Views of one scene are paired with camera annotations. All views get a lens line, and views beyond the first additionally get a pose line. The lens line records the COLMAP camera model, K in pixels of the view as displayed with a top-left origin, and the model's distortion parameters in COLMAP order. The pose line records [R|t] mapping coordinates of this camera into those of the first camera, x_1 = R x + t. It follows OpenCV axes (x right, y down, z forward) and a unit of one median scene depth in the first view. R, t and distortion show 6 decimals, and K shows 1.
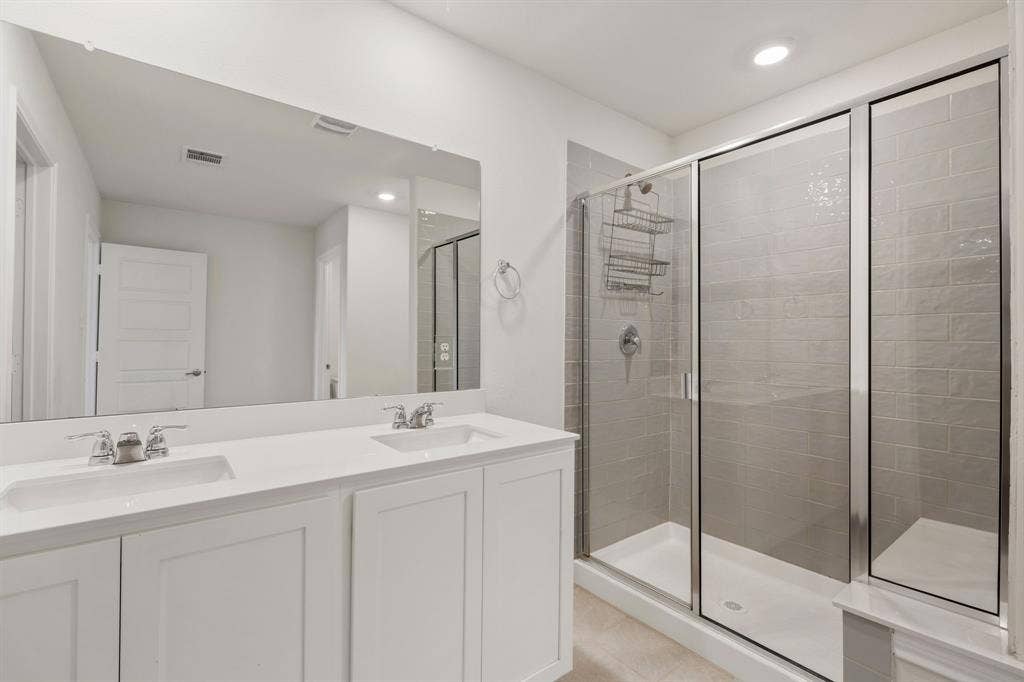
lens RADIAL K [[454.9, 0, 508.1], [0, 454.9, 338.1], [0, 0, 1]] dist [-0.001531, -0.000328]
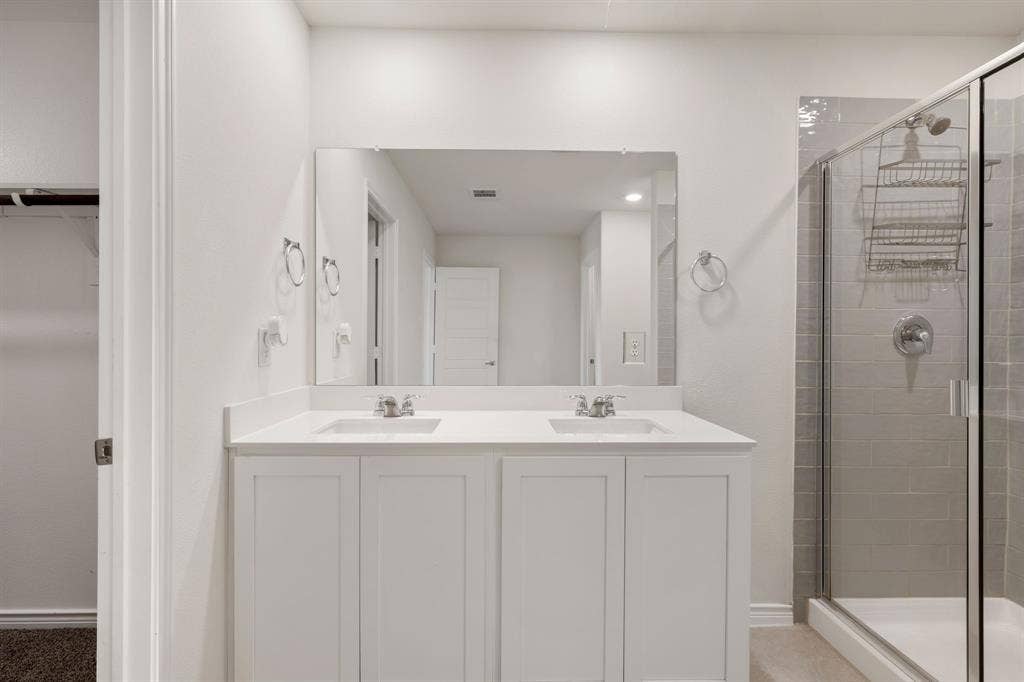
lens RADIAL K [[454.9, 0, 508.1], [0, 454.9, 338.1], [0, 0, 1]] dist [-0.001531, -0.000328]
pose [[0.805195, -0.001020, -0.593009, 0.190323], [0.005092, 0.999974, 0.005195, 0.002142], [0.592988, -0.007203, 0.805179, 0.002523]]
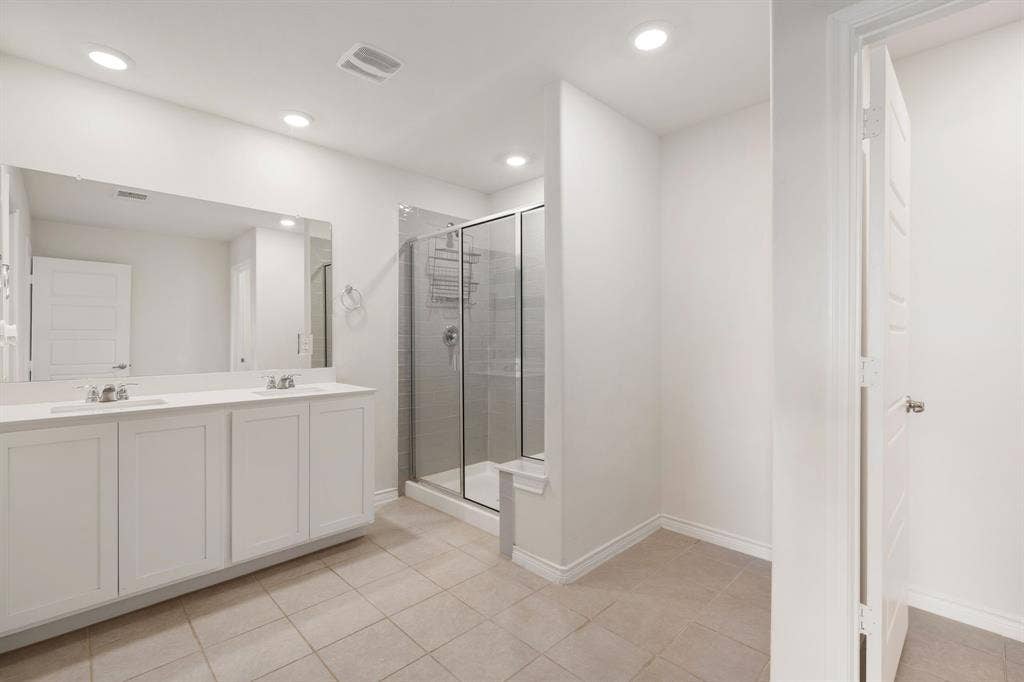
lens RADIAL K [[454.9, 0, 508.1], [0, 454.9, 338.1], [0, 0, 1]] dist [-0.001531, -0.000328]
pose [[0.991887, -0.008441, 0.126846, 0.289056], [0.007496, 0.999940, 0.007930, 0.002442], [-0.126905, -0.006915, 0.991891, -0.536902]]
